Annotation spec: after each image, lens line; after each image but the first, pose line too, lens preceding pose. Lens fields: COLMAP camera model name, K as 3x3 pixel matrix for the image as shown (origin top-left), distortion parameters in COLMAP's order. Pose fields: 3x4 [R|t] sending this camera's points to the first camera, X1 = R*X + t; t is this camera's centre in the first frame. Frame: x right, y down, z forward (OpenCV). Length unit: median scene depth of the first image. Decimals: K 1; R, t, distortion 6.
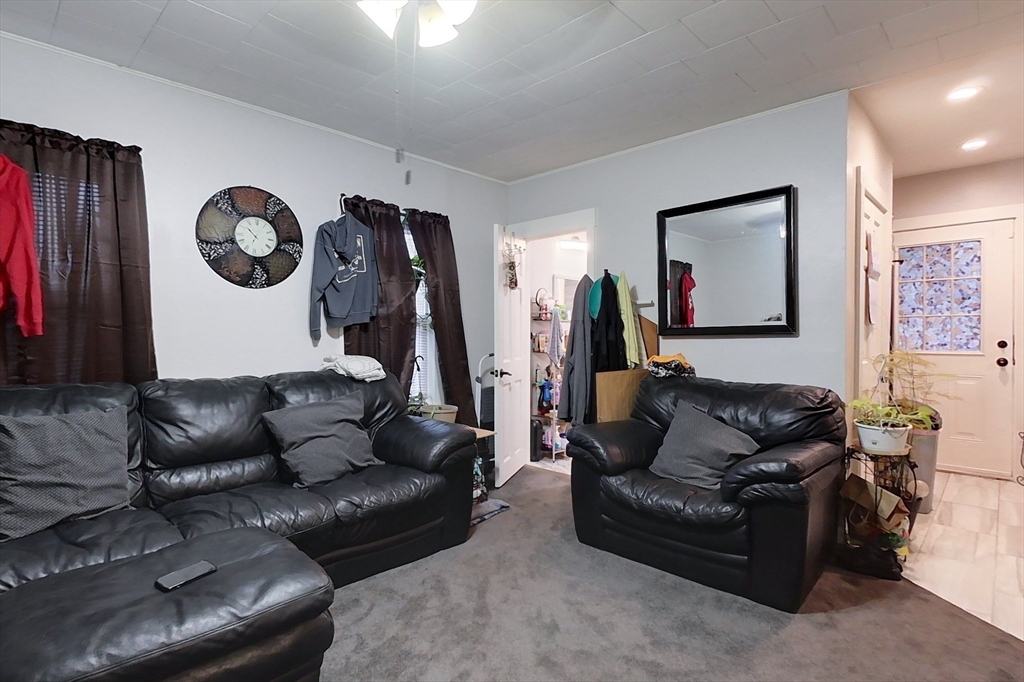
lens RADIAL K [[522.0, 0, 513.0], [0, 522.0, 340.3], [0, 0, 1]] dist [-0.001587, -0.000801]
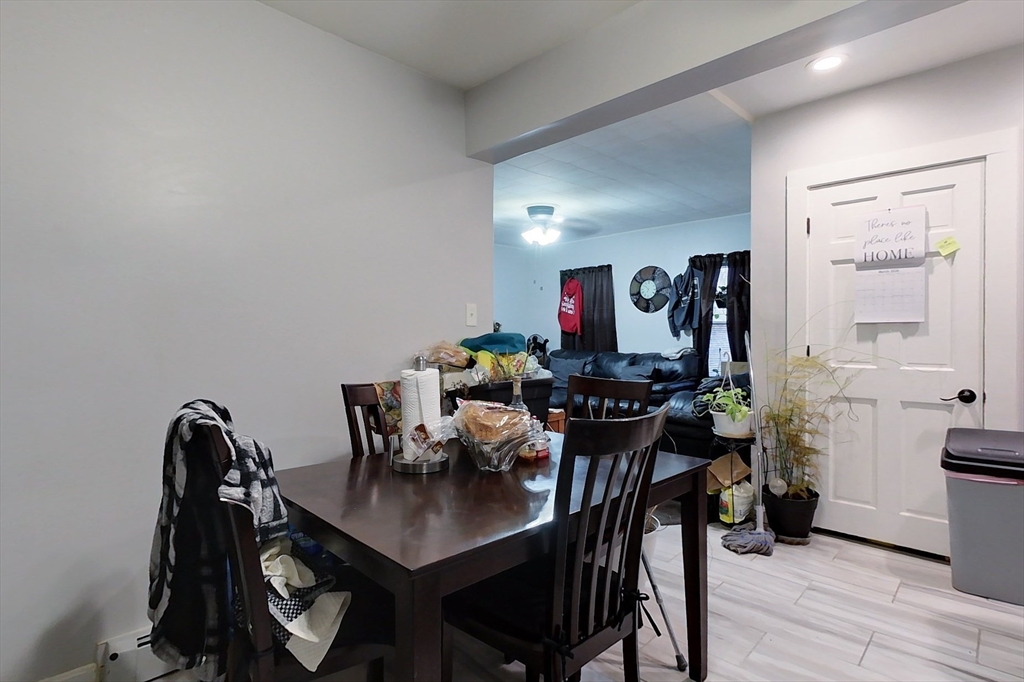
lens RADIAL K [[522.0, 0, 512.3], [0, 522.0, 339.1], [0, 0, 1]] dist [-0.001587, -0.000801]
pose [[-0.006462, 0.009916, -0.999930, 1.684372], [-0.004728, 0.999939, 0.009946, -0.011112], [0.999968, 0.004792, -0.006415, 0.452615]]
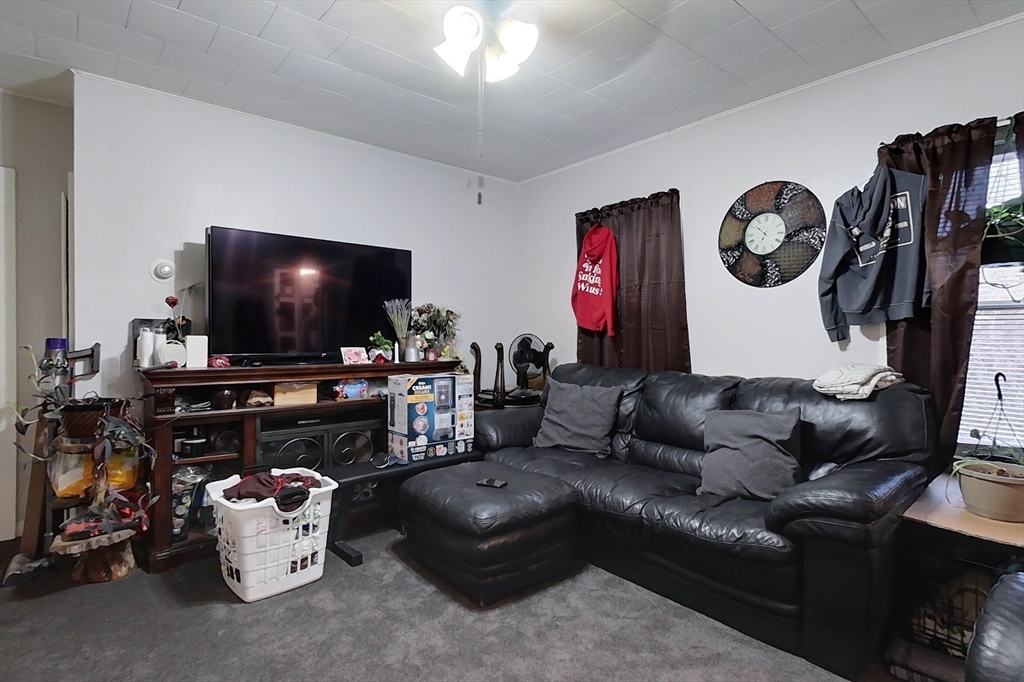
lens RADIAL K [[522.0, 0, 517.0], [0, 522.0, 340.9], [0, 0, 1]] dist [-0.001587, -0.000801]
pose [[-0.084637, 0.008570, -0.996375, 0.508254], [-0.012044, 0.999881, 0.009624, -0.004553], [0.996339, 0.012815, -0.084524, 0.630388]]
